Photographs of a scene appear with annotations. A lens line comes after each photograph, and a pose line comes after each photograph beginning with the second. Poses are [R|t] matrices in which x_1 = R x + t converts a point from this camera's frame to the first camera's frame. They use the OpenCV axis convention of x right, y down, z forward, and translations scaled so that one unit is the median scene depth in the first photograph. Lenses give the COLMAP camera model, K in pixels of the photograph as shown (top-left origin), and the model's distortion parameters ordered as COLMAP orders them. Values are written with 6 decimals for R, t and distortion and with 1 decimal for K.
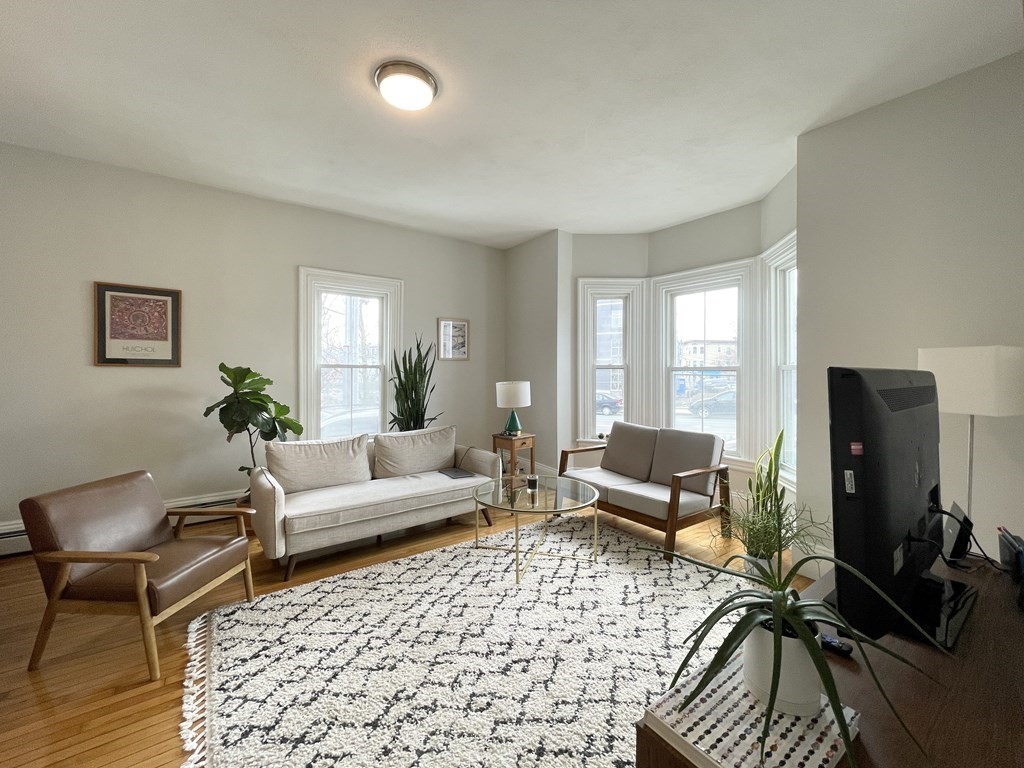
lens RADIAL K [[414.9, 0, 511.7], [0, 414.9, 376.5], [0, 0, 1]] dist [0.000482, 0.000427]
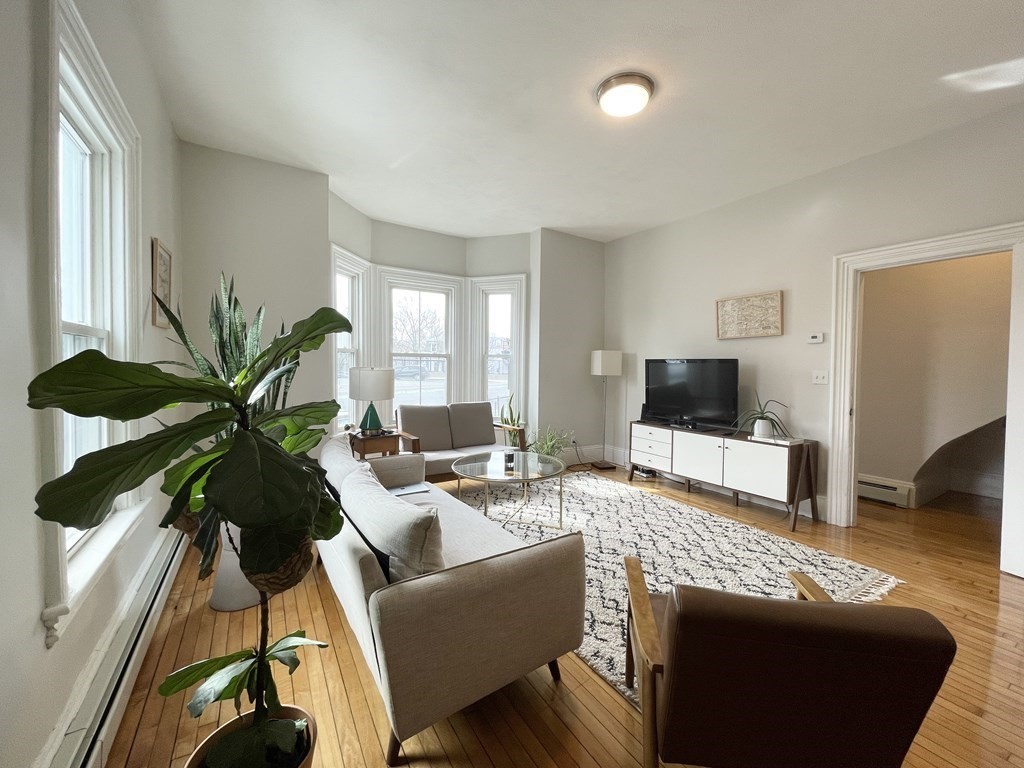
lens RADIAL K [[414.9, 0, 512.2], [0, 414.9, 379.3], [0, 0, 1]] dist [0.000482, 0.000427]
pose [[0.071064, -0.042926, 0.996548, -1.575281], [-0.008598, 0.999010, 0.043645, -0.005980], [-0.997435, -0.011670, 0.070625, 1.376049]]
